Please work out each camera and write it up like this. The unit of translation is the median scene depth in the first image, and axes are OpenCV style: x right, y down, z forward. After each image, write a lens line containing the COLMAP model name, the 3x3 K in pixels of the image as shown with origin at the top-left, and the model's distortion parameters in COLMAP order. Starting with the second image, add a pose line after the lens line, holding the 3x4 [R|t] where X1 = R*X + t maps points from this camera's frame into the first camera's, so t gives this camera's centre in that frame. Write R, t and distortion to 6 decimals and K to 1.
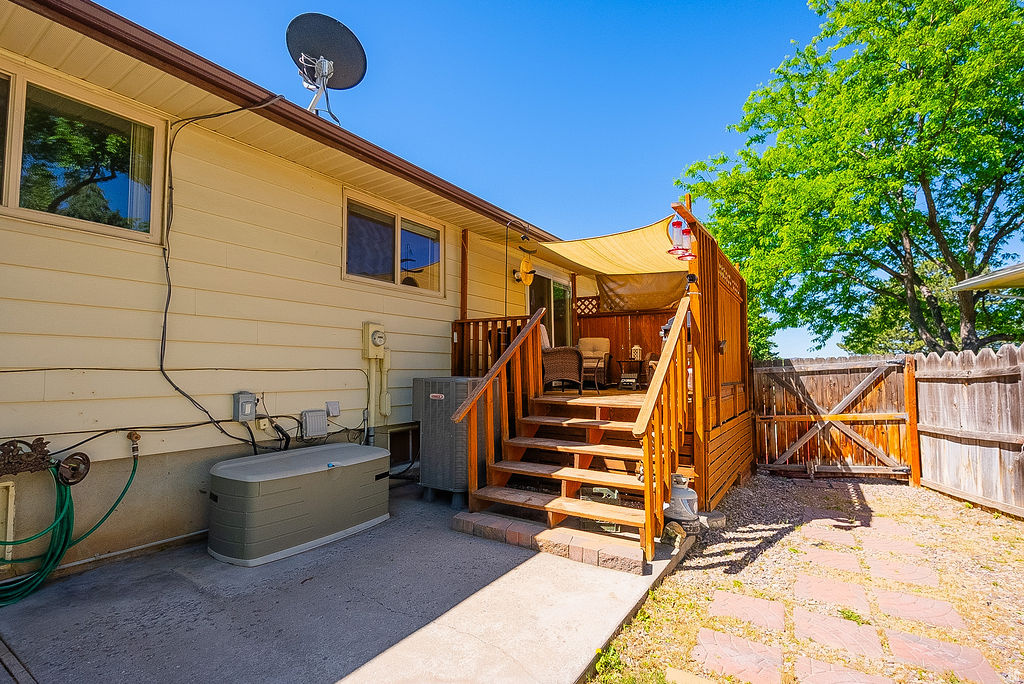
lens RADIAL K [[481.8, 0, 510.0], [0, 481.8, 343.5], [0, 0, 1]] dist [-0.015928, -0.000753]
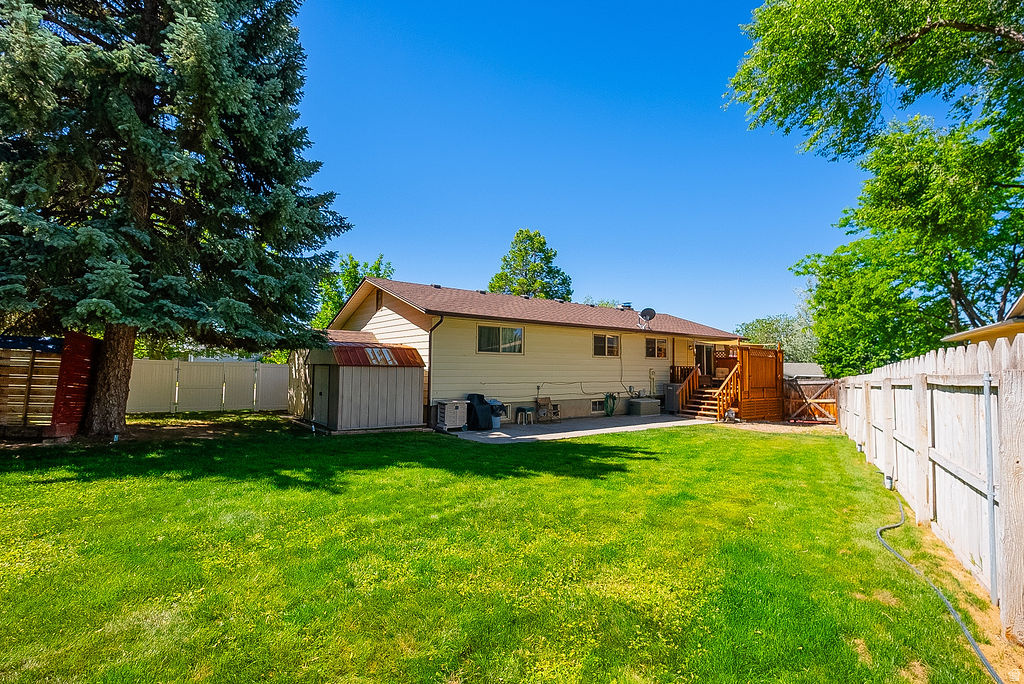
lens RADIAL K [[481.8, 0, 510.6], [0, 481.8, 343.4], [0, 0, 1]] dist [-0.015928, -0.000753]
pose [[0.944710, 0.002607, -0.327897, -0.078686], [0.000298, 0.999961, 0.008809, -0.255217], [0.327907, -0.008419, 0.944672, -2.728126]]
